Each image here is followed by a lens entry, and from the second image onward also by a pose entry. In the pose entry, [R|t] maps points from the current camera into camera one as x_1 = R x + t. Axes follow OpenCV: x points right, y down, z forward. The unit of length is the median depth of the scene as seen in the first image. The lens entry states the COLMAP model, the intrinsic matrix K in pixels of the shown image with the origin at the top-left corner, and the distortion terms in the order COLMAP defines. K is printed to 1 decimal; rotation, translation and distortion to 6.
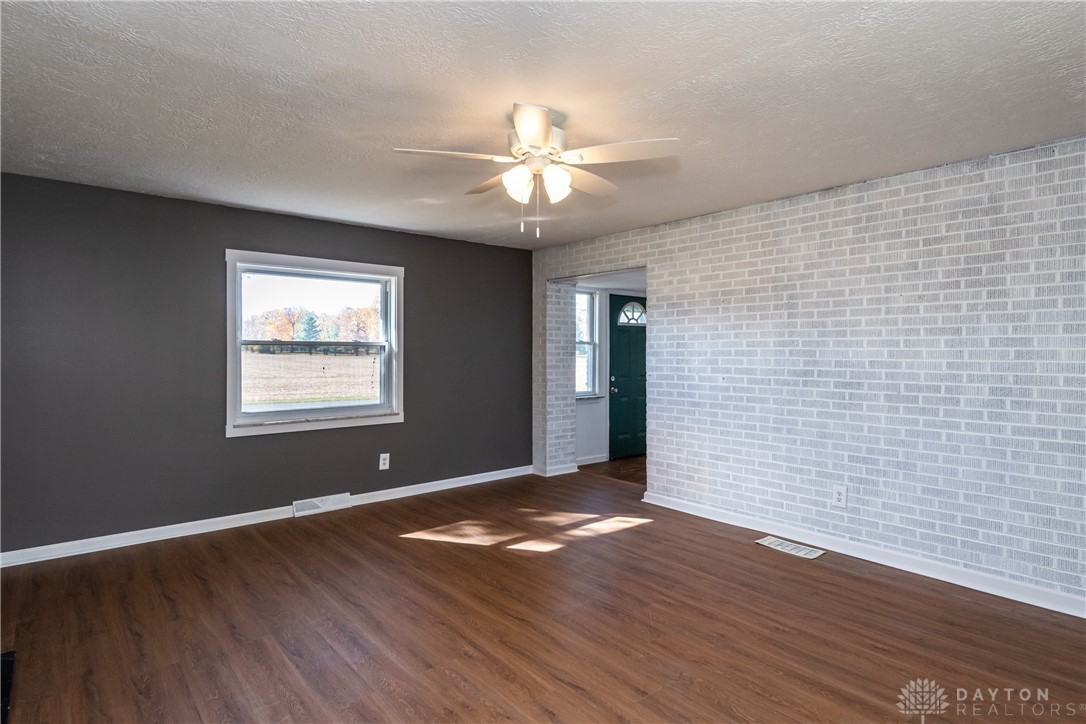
lens RADIAL K [[578.6, 0, 552.9], [0, 578.6, 343.4], [0, 0, 1]] dist [0.034567, -0.022124]
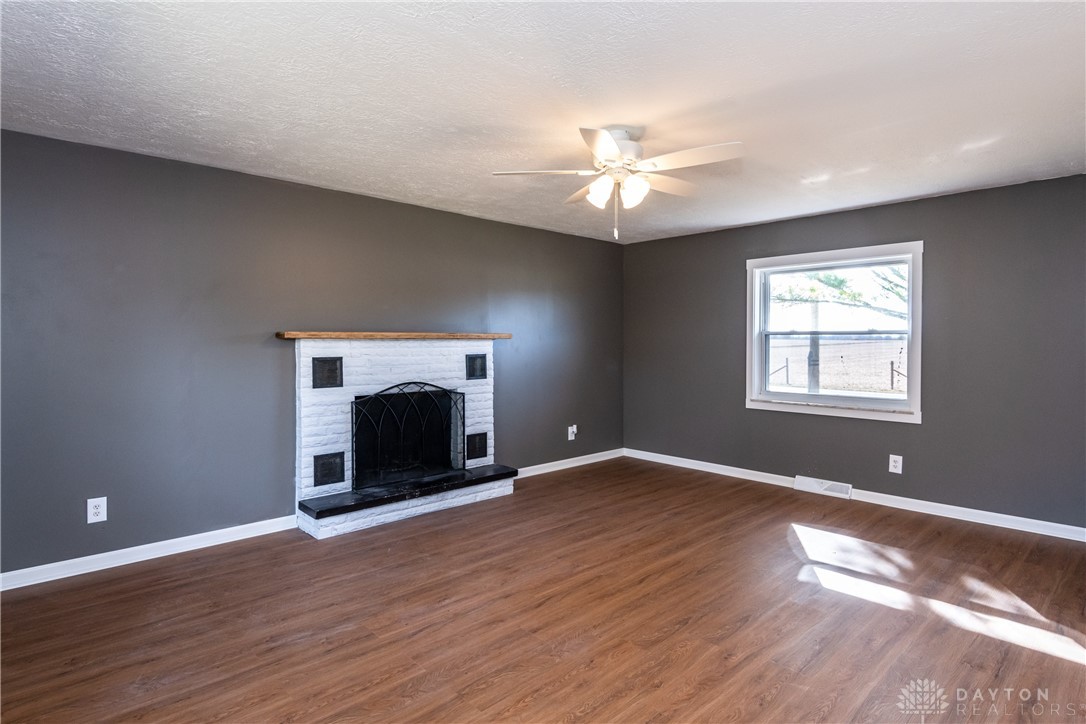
lens RADIAL K [[578.6, 0, 552.9], [0, 578.6, 343.4], [0, 0, 1]] dist [0.034567, -0.022124]
pose [[0.059726, 0.004983, -0.998202, 0.935351], [0.012605, 0.999904, 0.005746, 0.010429], [0.998135, -0.012926, 0.059658, 0.691638]]
